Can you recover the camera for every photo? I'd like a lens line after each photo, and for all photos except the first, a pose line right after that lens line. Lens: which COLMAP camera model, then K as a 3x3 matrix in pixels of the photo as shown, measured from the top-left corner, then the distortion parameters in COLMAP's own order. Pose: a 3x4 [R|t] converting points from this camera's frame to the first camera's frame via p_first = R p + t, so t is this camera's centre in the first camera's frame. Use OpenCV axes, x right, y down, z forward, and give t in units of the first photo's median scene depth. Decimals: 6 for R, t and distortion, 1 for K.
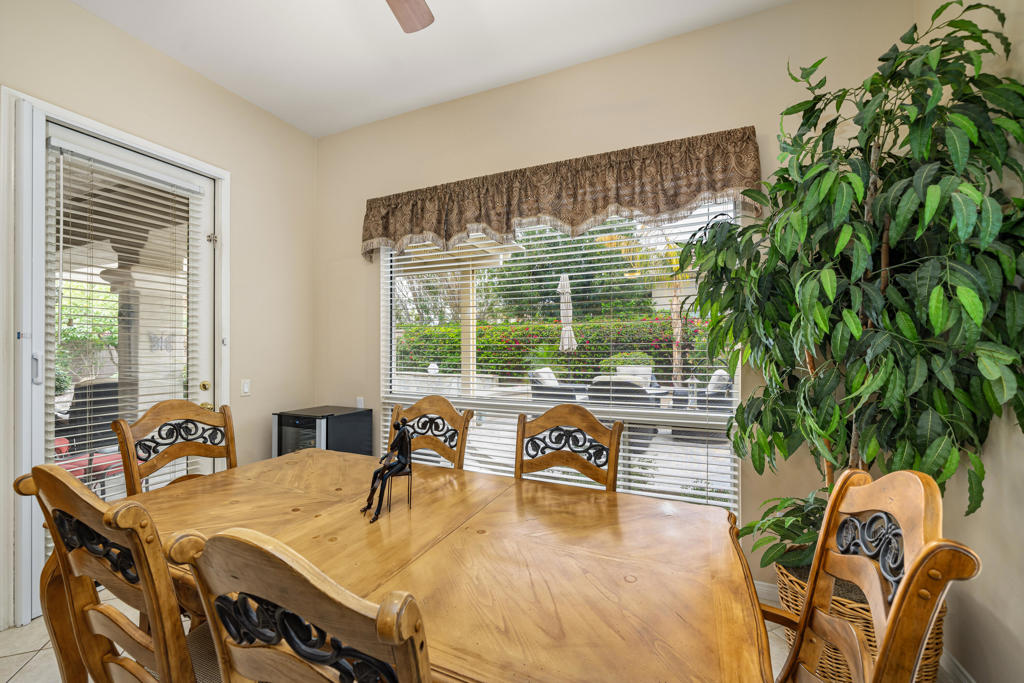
lens RADIAL K [[406.9, 0, 505.8], [0, 406.9, 345.5], [0, 0, 1]] dist [-0.001406, -0.000140]
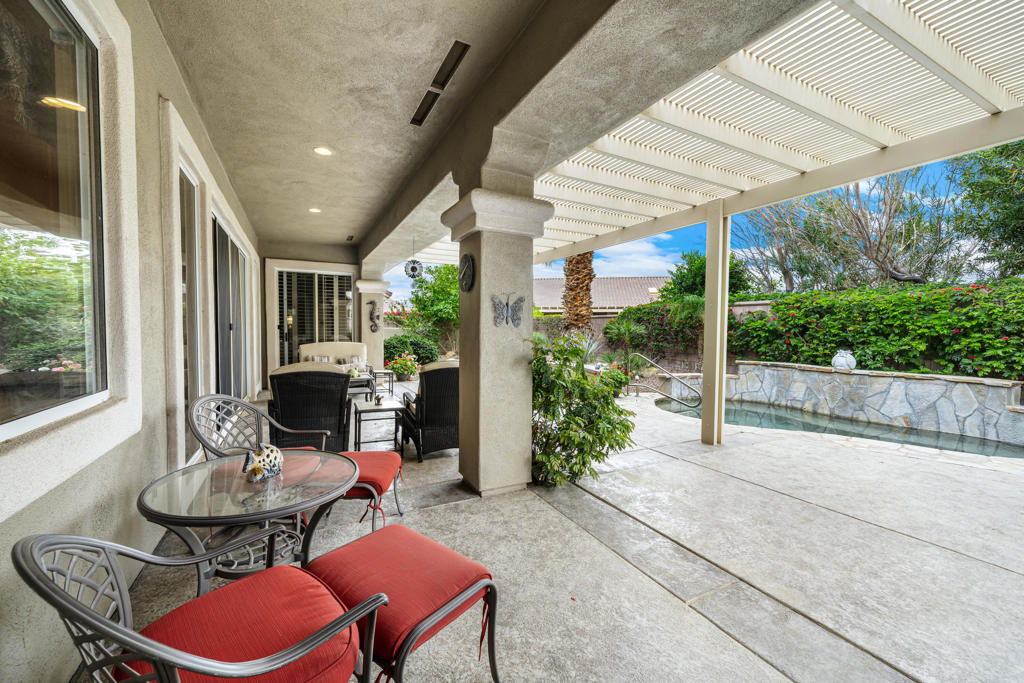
lens RADIAL K [[406.9, 0, 511.0], [0, 406.9, 341.6], [0, 0, 1]] dist [-0.001406, -0.000140]
pose [[0.783754, 0.016644, -0.620849, -0.263282], [0.003239, 0.999518, 0.030884, 0.011286], [0.621063, -0.026216, 0.783322, 0.296850]]
